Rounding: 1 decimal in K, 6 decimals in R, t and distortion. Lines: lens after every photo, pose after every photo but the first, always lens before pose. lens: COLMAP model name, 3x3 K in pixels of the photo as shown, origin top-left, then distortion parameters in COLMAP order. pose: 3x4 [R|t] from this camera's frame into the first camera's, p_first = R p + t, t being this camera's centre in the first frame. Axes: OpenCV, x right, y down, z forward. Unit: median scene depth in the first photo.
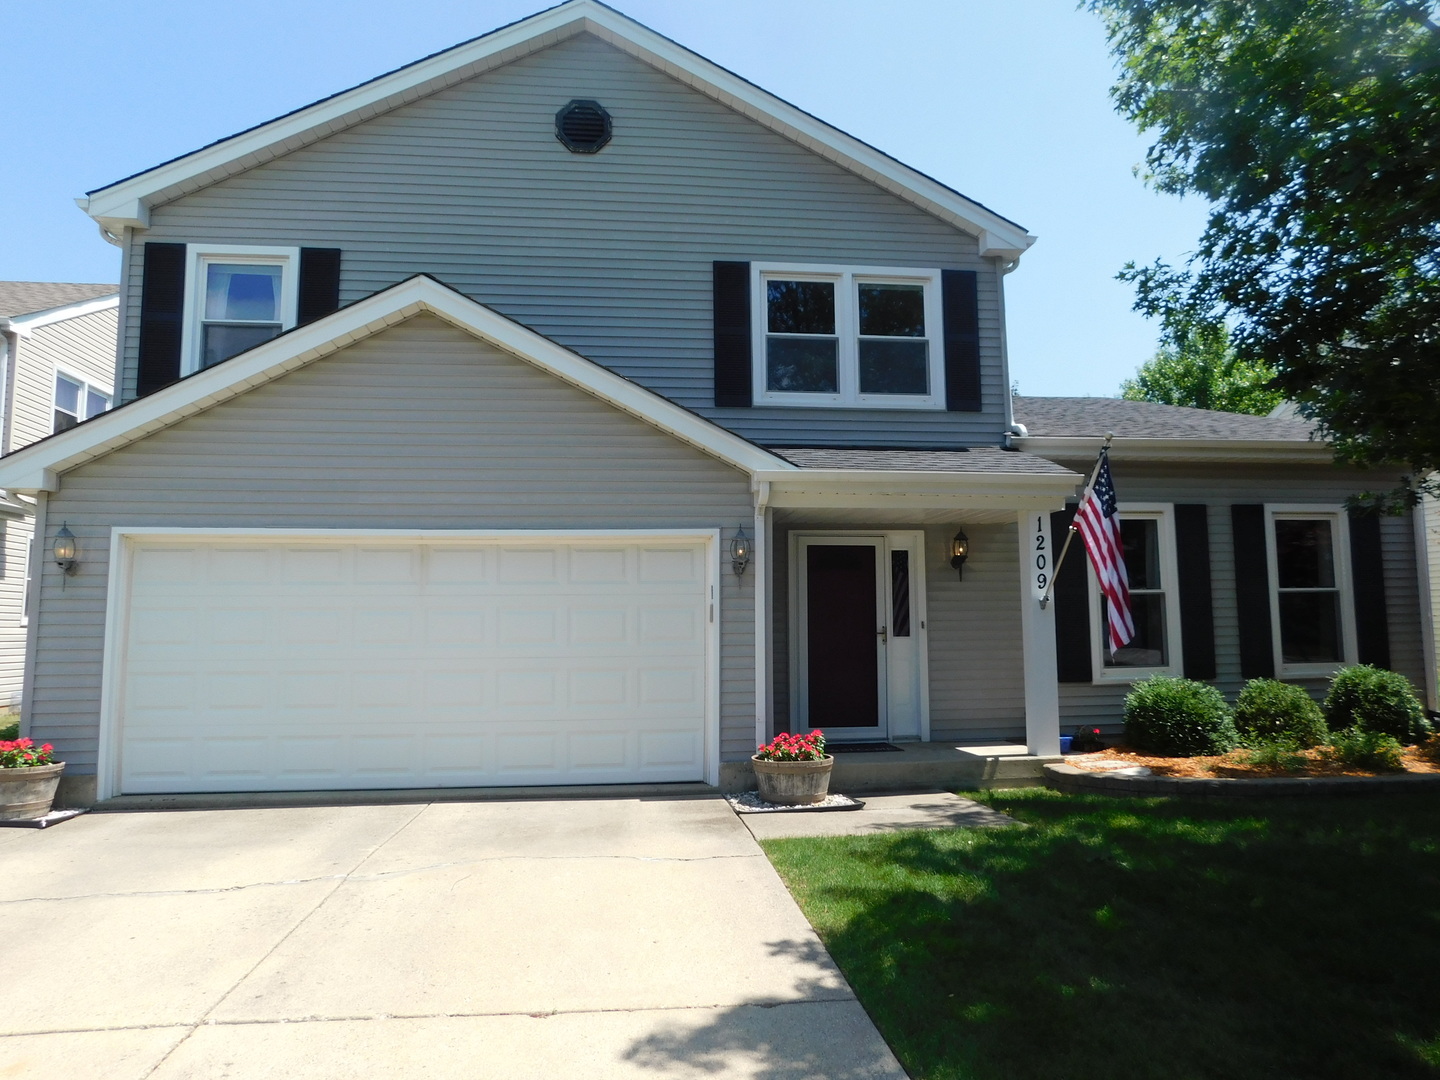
lens RADIAL K [[949.6, 0, 725.0], [0, 949.6, 533.8], [0, 0, 1]] dist [-0.067841, 0.051851]
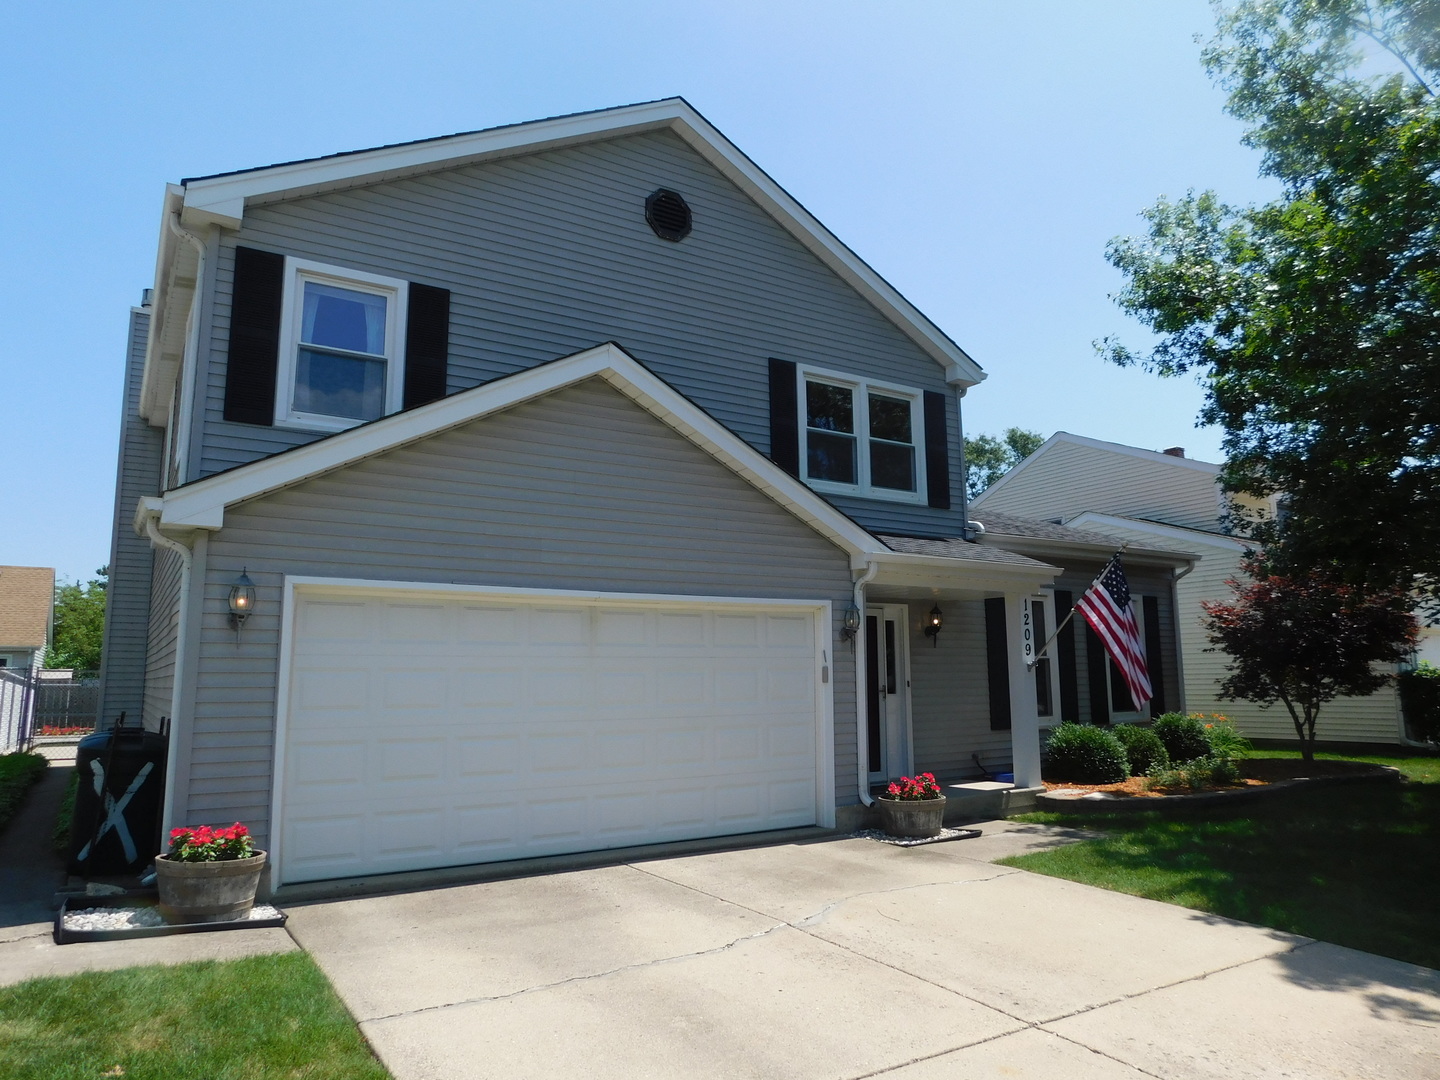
lens RADIAL K [[949.6, 0, 725.0], [0, 949.6, 533.8], [0, 0, 1]] dist [-0.067841, 0.051851]
pose [[0.899881, 0.066167, 0.431087, -0.567735], [-0.041848, 0.996964, -0.065666, -0.004625], [-0.434123, 0.041051, 0.899918, 0.021921]]
